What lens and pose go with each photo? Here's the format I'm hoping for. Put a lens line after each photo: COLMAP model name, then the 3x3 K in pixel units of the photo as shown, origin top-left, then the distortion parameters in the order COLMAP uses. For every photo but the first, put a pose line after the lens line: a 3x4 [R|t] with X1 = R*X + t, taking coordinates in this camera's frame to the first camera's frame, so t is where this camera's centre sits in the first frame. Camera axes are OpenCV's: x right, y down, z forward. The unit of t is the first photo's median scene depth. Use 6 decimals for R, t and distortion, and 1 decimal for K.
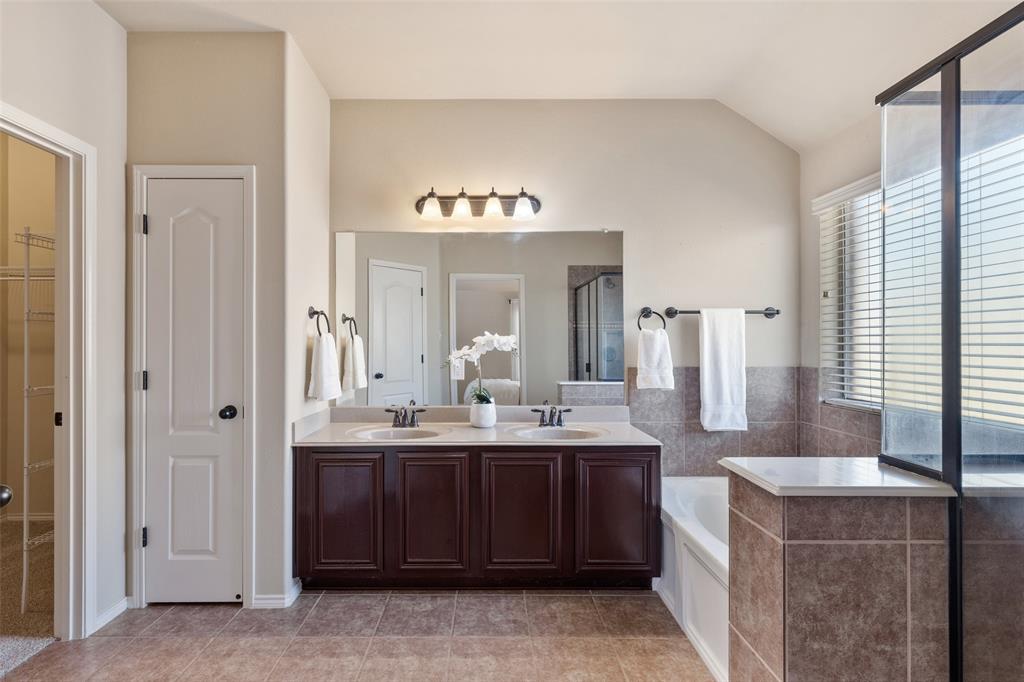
lens RADIAL K [[477.1, 0, 482.7], [0, 477.1, 340.8], [0, 0, 1]] dist [0.001806, -0.000022]
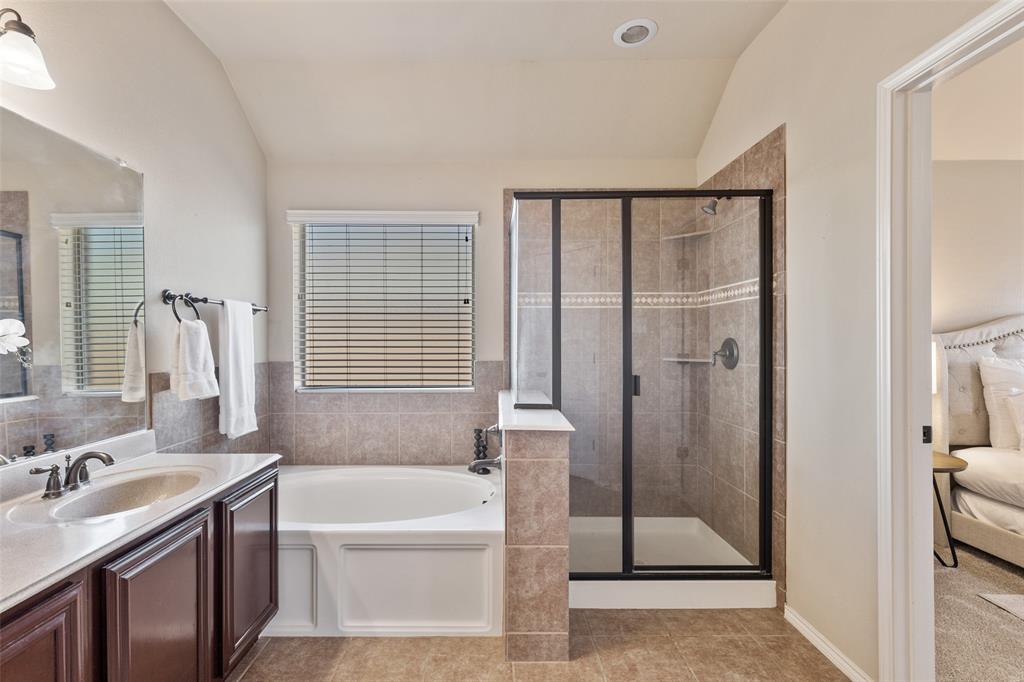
lens RADIAL K [[460.9, 0, 512.0], [0, 460.9, 341.0], [0, 0, 1]] dist [0.002266, -0.000246]
pose [[-0.013781, 0.000749, 0.999905, -0.387958], [-0.003863, 0.999992, -0.000802, 0.006971], [-0.999898, -0.003873, -0.013778, 0.499263]]
